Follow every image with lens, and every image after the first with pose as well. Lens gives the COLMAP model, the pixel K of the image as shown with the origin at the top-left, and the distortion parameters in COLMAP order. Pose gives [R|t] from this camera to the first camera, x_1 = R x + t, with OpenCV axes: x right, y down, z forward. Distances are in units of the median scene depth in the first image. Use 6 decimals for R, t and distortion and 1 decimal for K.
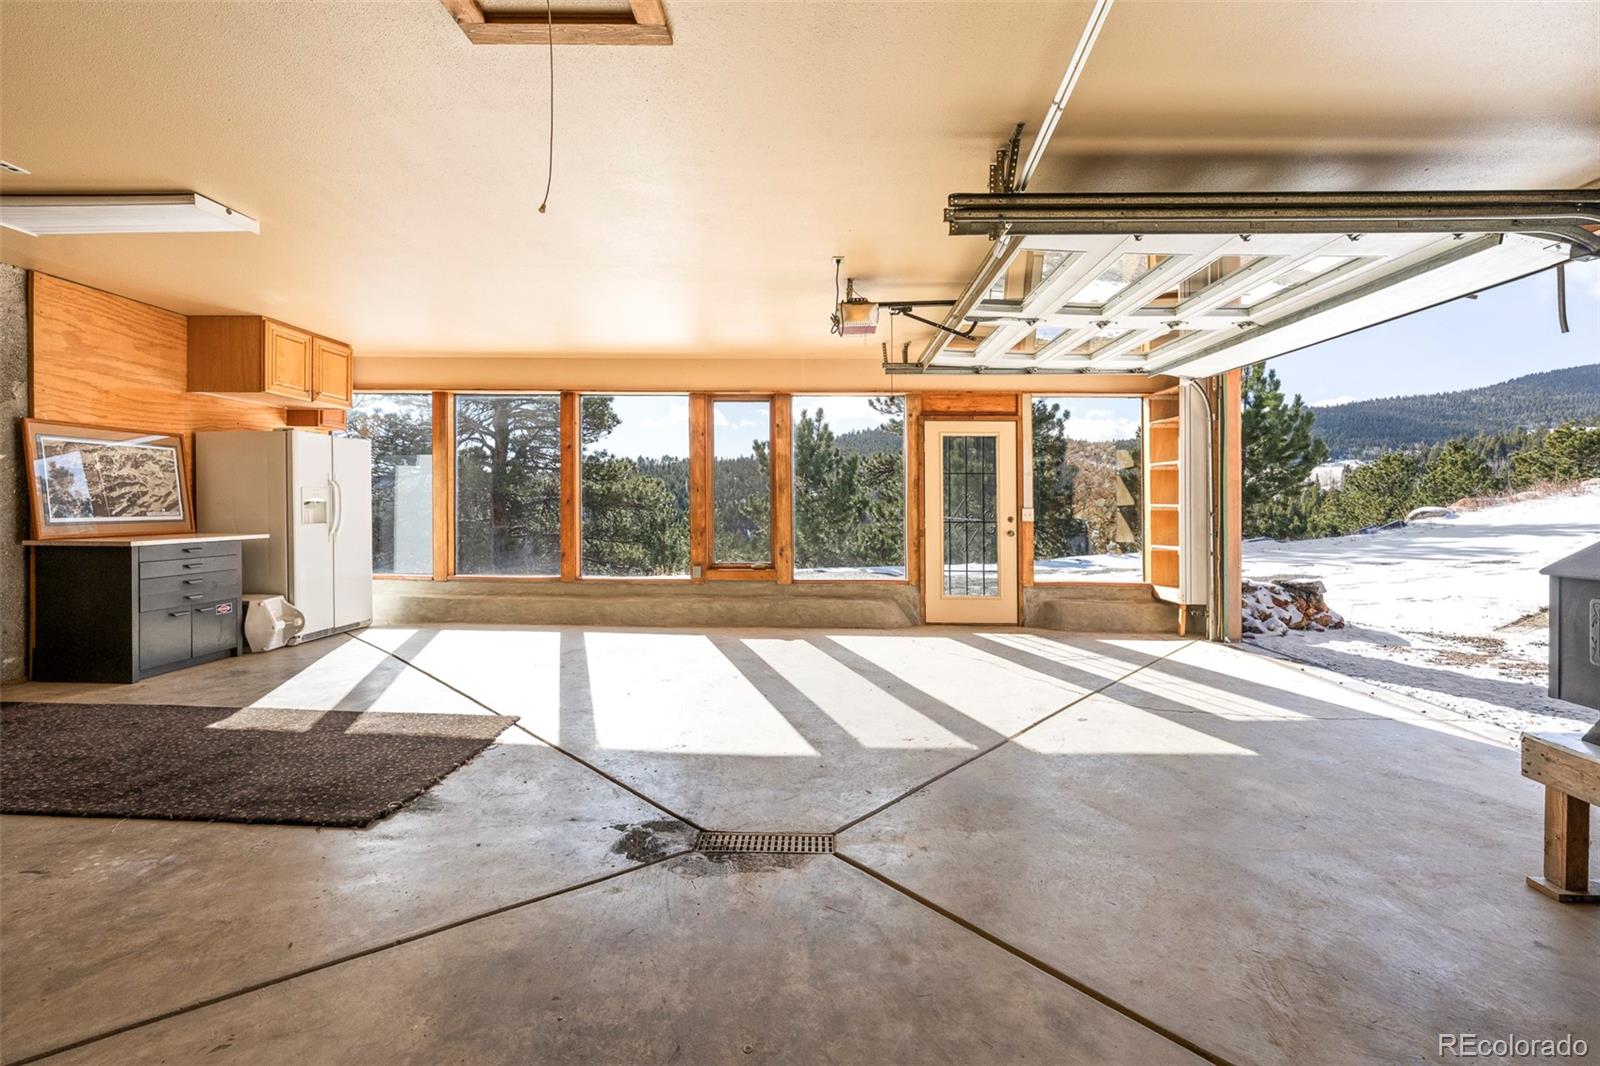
lens RADIAL K [[656.3, 0, 813.9], [0, 656.3, 505.5], [0, 0, 1]] dist [0.000335, -0.000144]
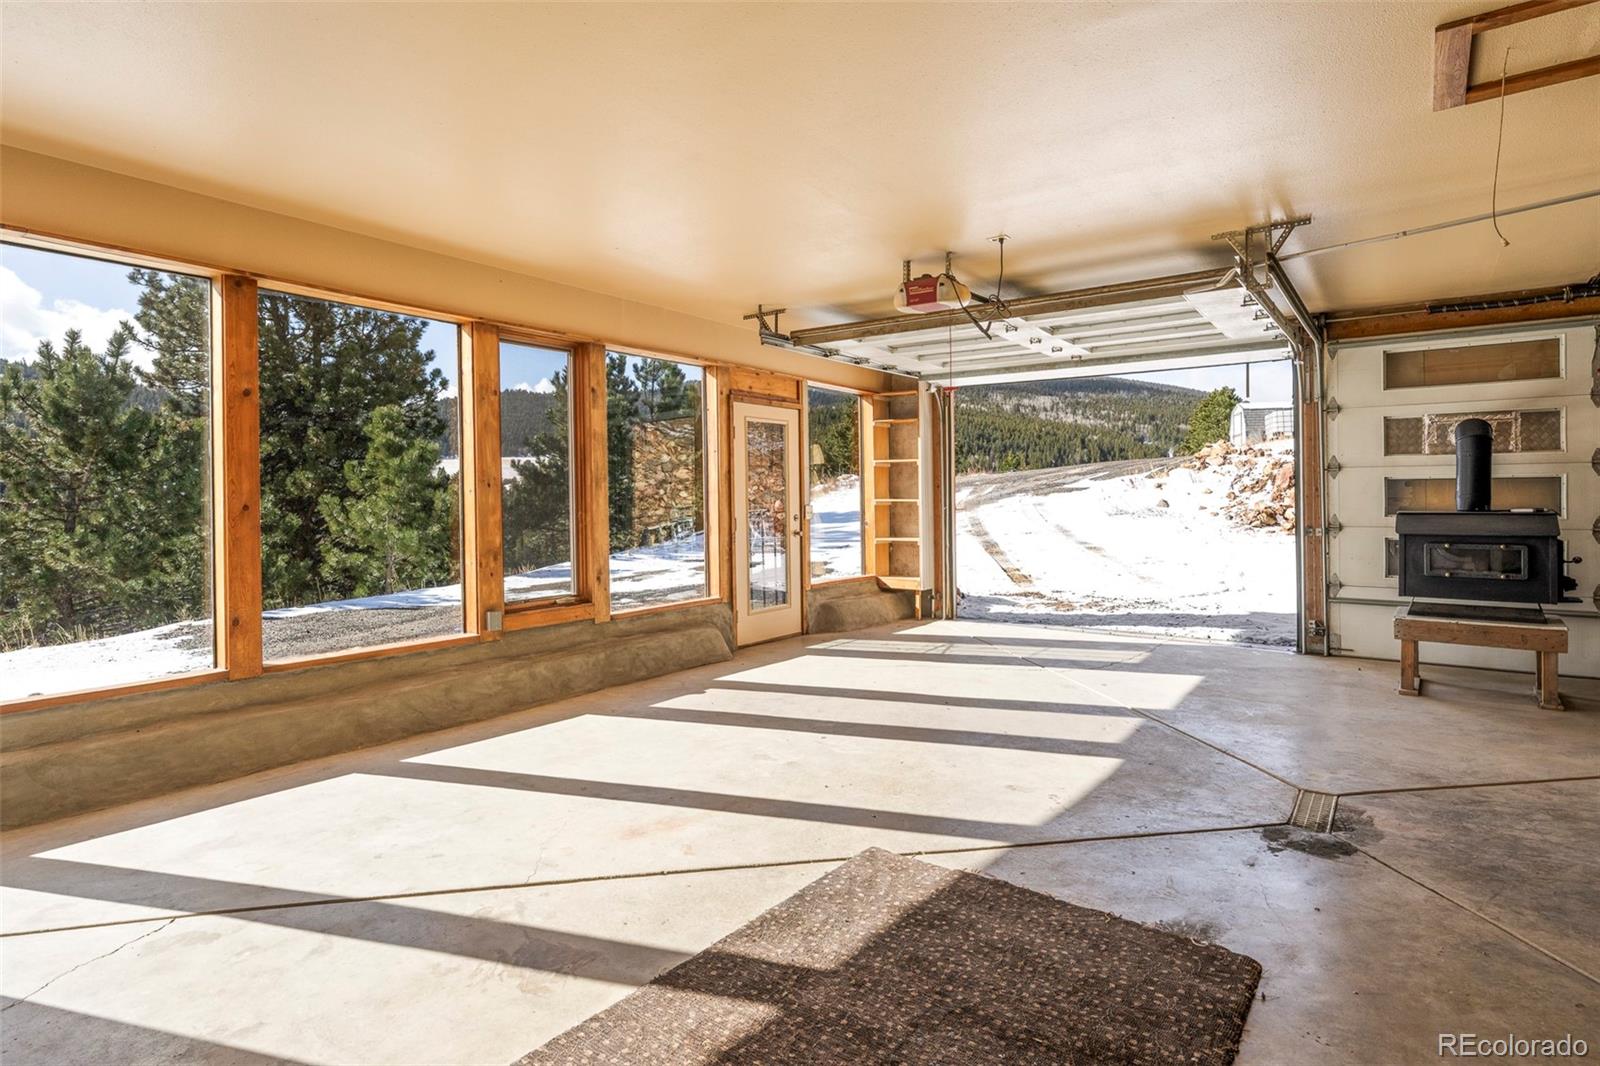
lens RADIAL K [[838.1, 0, 791.8], [0, 838.1, 515.4], [0, 0, 1]] dist [0.001976, -0.000719]
pose [[0.579691, -0.027044, 0.814387, -0.871789], [0.011844, 0.999623, 0.024765, -0.015186], [-0.814750, -0.004710, 0.579793, 0.453962]]
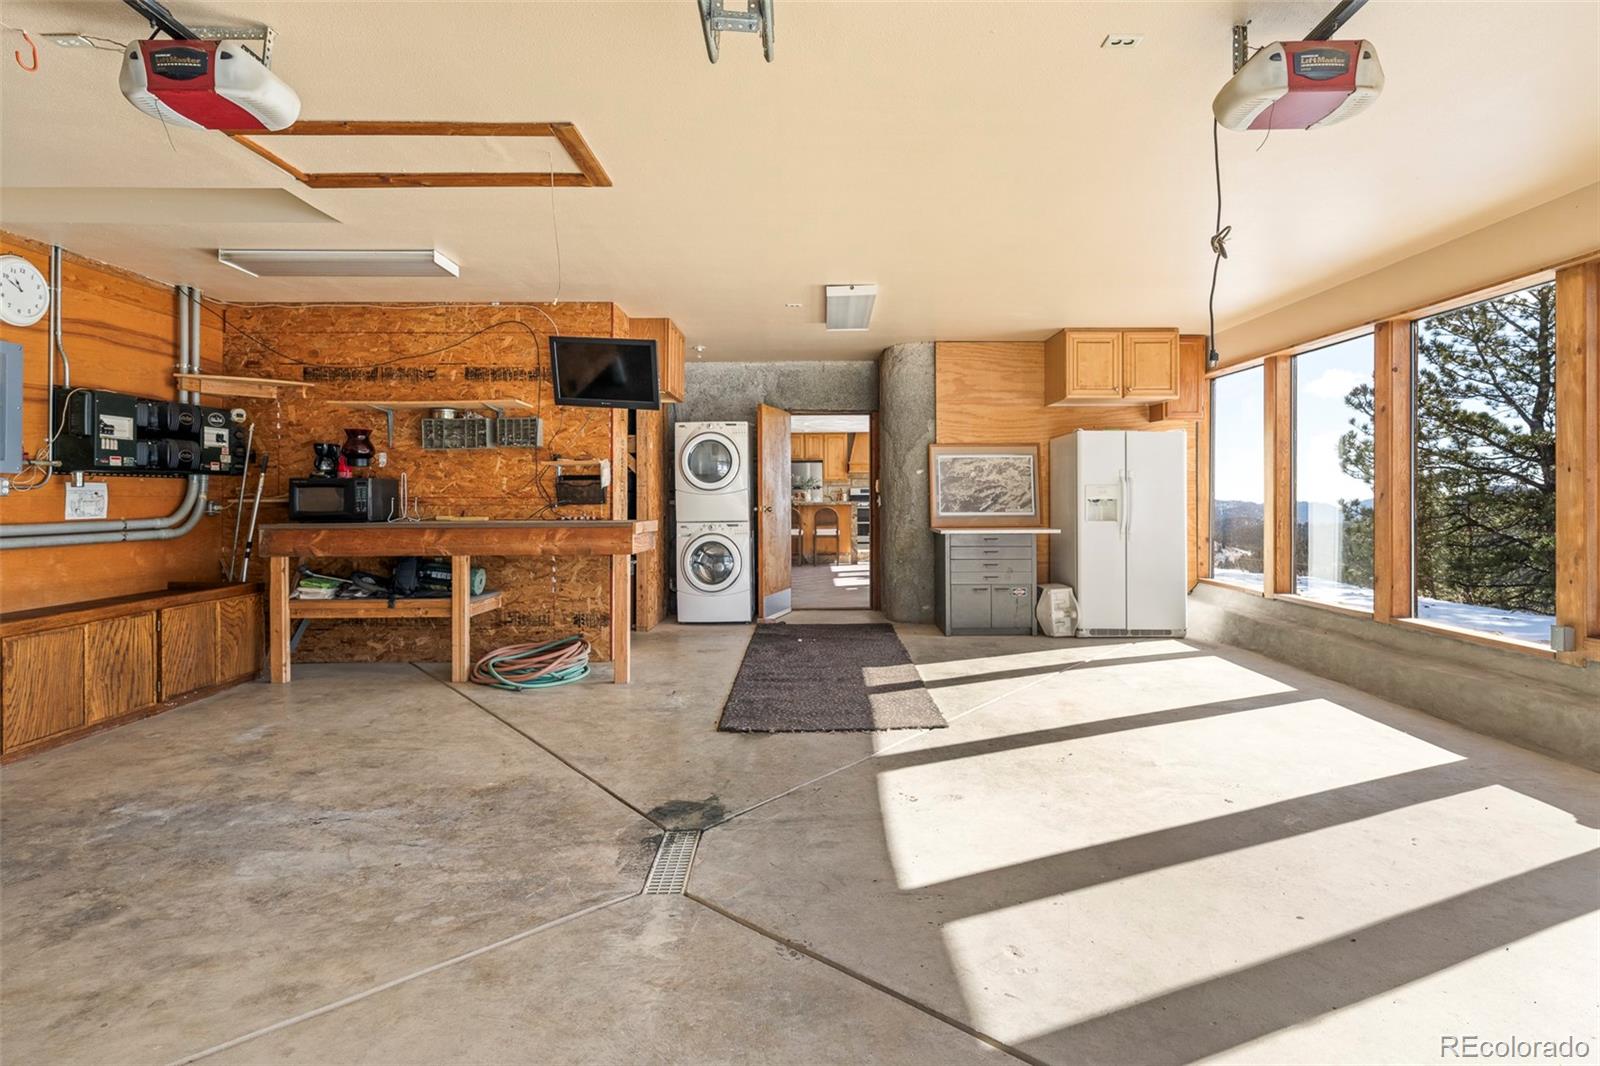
lens RADIAL K [[838.1, 0, 811.7], [0, 838.1, 500.3], [0, 0, 1]] dist [0.001976, -0.000719]
pose [[0.029537, -0.005953, -0.999546, 0.574812], [0.002214, 0.999980, -0.005890, 0.002655], [0.999561, -0.002039, 0.029550, 0.586649]]
